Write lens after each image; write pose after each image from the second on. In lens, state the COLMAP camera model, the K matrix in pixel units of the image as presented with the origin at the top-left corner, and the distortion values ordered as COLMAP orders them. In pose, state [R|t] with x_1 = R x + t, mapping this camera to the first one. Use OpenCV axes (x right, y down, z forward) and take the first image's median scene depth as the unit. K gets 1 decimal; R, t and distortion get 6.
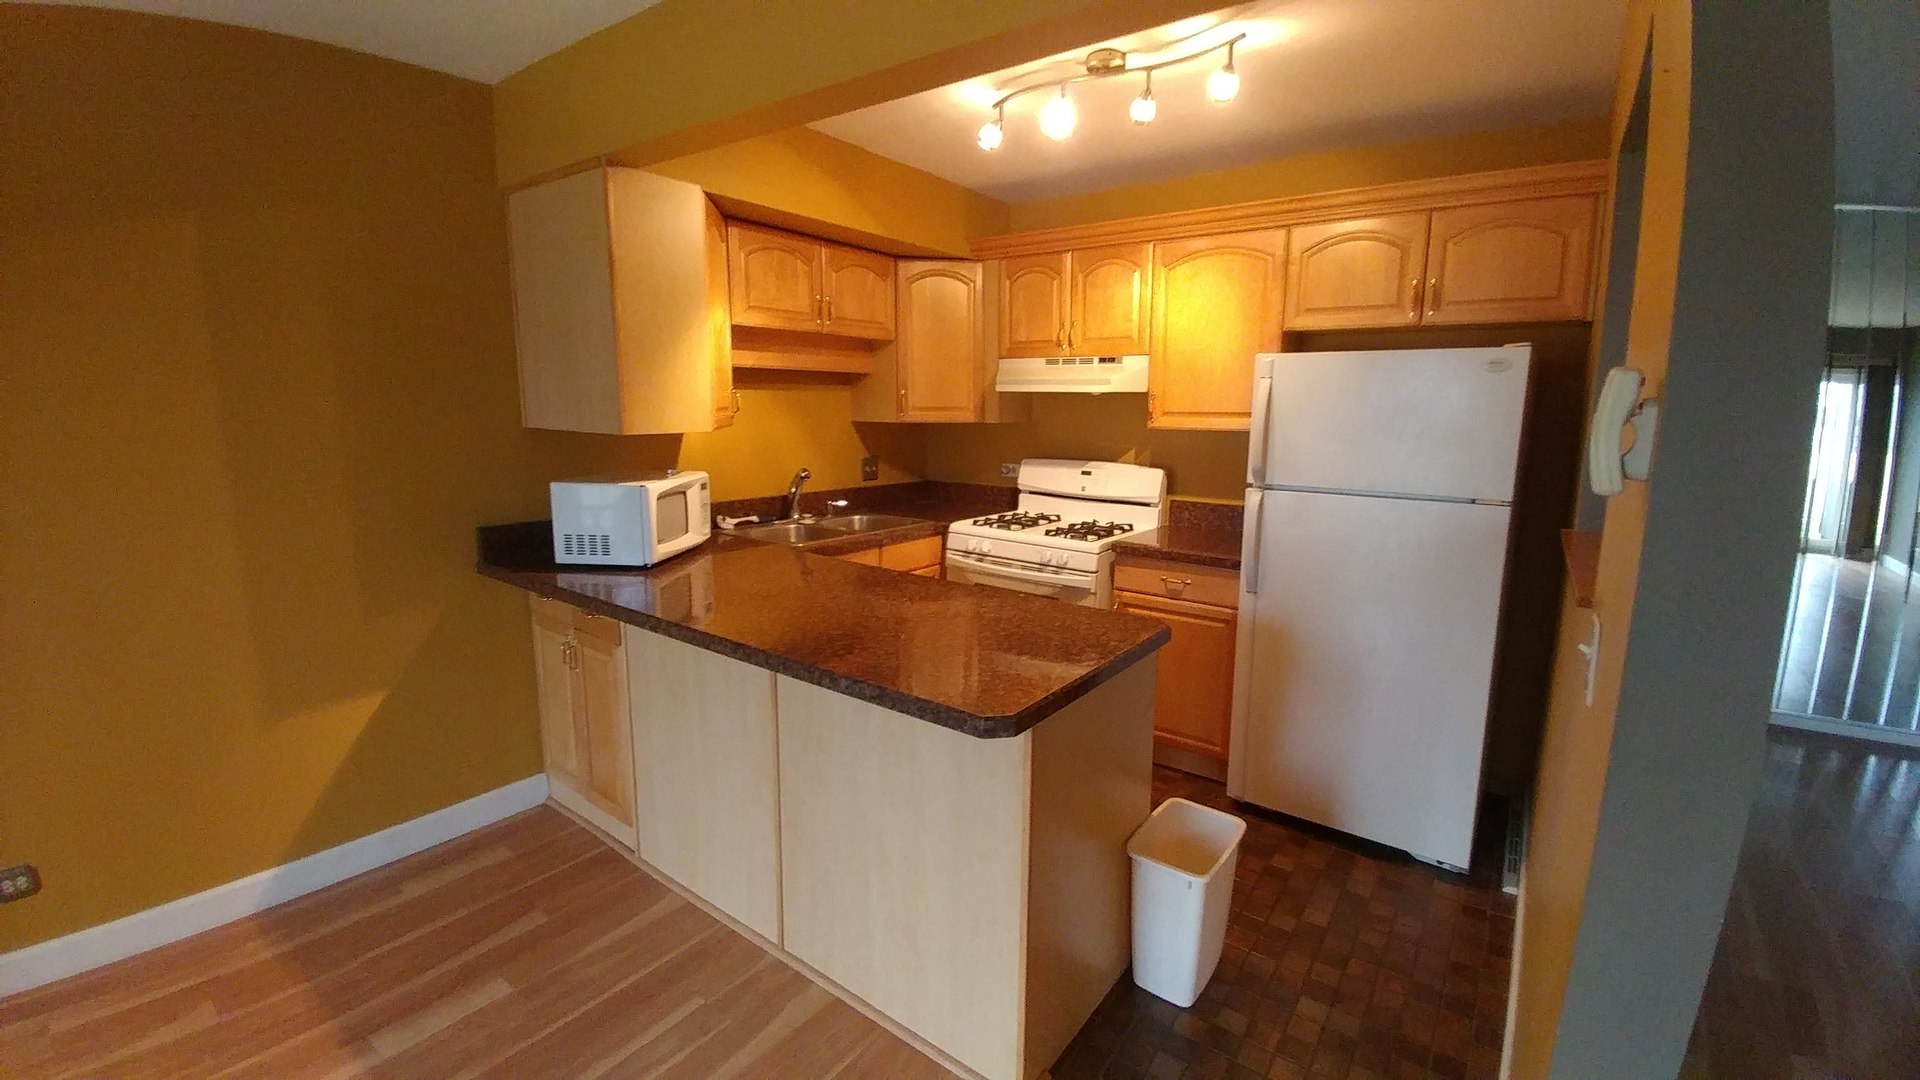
lens RADIAL K [[791.2, 0, 965.1], [0, 791.2, 527.8], [0, 0, 1]] dist [0.003560, 0.000172]
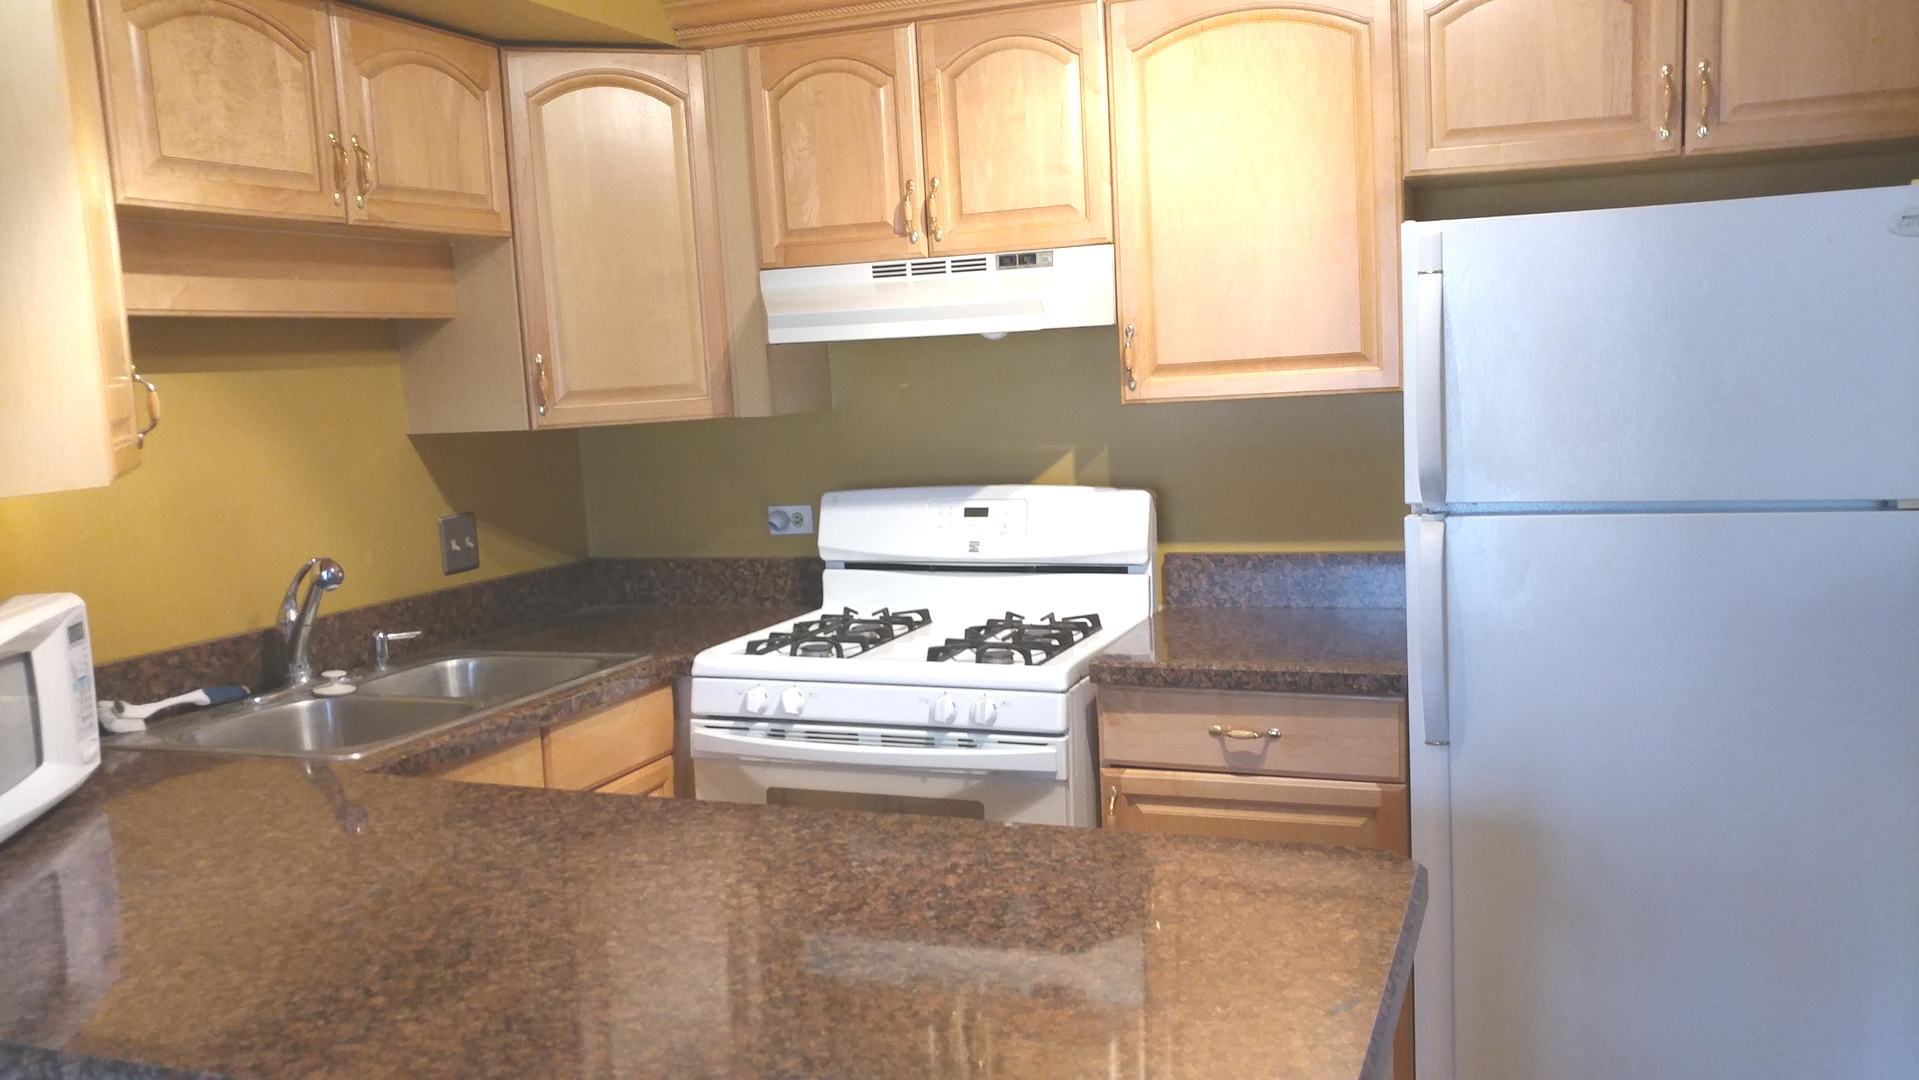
lens RADIAL K [[1585.9, 0, 956.8], [0, 1585.9, 544.2], [0, 0, 1]] dist [-0.005478, -0.002105]
pose [[0.961753, -0.089111, 0.259019, -0.102052], [0.101534, 0.994218, -0.034961, -0.022034], [-0.254406, 0.059923, 0.965239, 0.143263]]
